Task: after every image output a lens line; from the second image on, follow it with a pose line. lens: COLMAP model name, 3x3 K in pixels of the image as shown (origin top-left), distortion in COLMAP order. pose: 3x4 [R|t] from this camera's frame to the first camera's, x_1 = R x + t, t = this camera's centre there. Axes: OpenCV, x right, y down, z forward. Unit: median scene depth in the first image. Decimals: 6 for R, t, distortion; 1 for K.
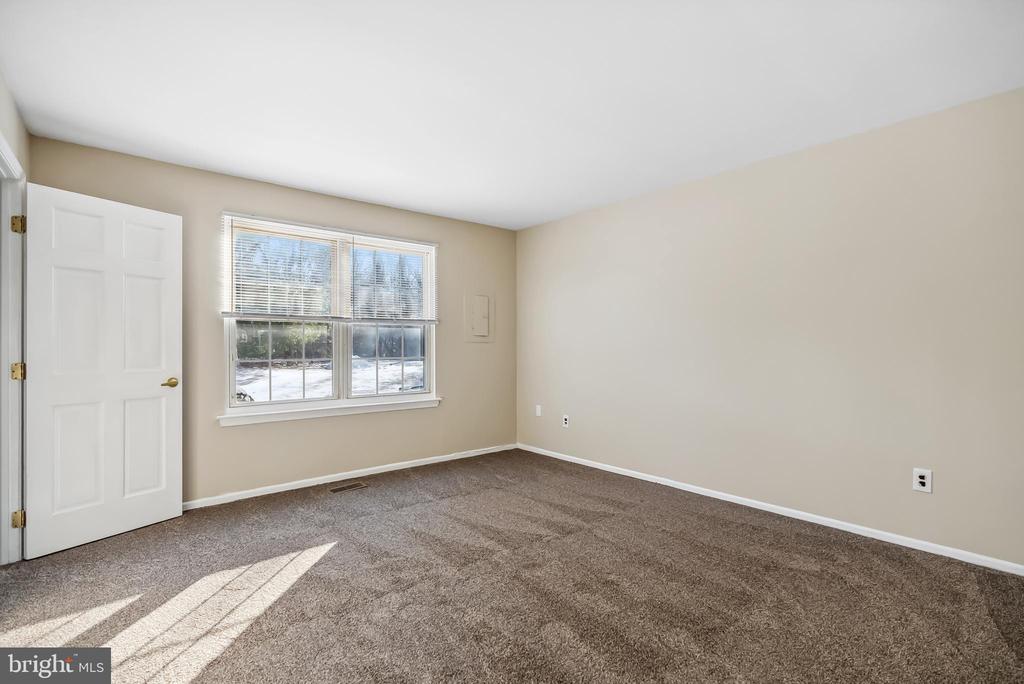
lens RADIAL K [[467.1, 0, 520.8], [0, 467.1, 344.0], [0, 0, 1]] dist [-0.010820, 0.002731]
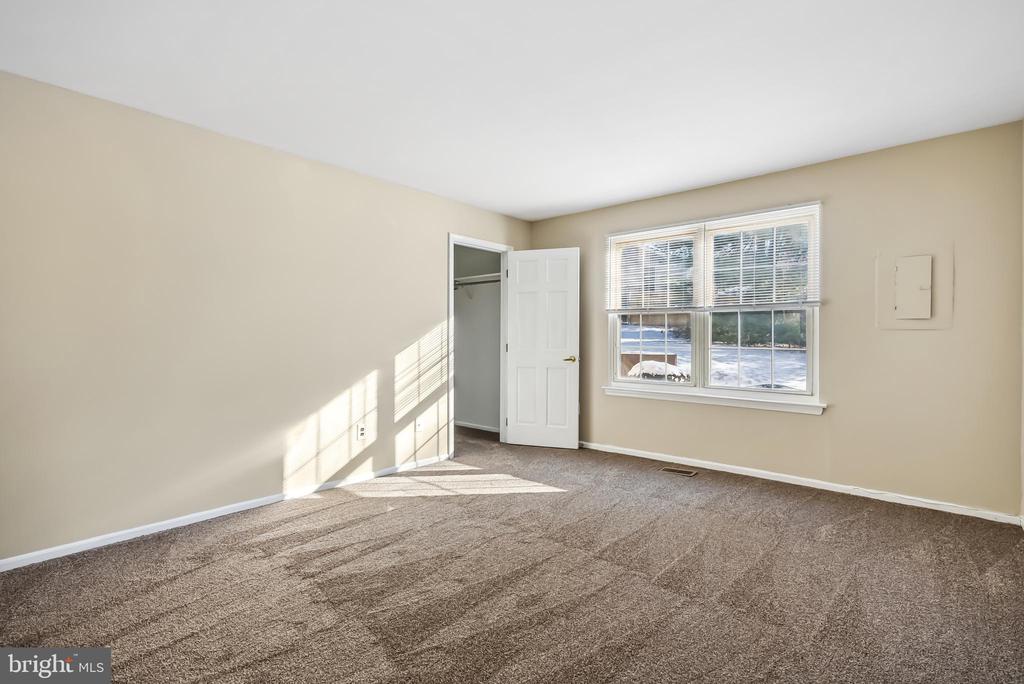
lens RADIAL K [[467.1, 0, 520.8], [0, 467.1, 339.5], [0, 0, 1]] dist [-0.010820, 0.002731]
pose [[0.157291, 0.008448, -0.987516, 0.659432], [0.004128, 0.999949, 0.009212, 0.003709], [0.987544, -0.005525, 0.157248, 0.544139]]
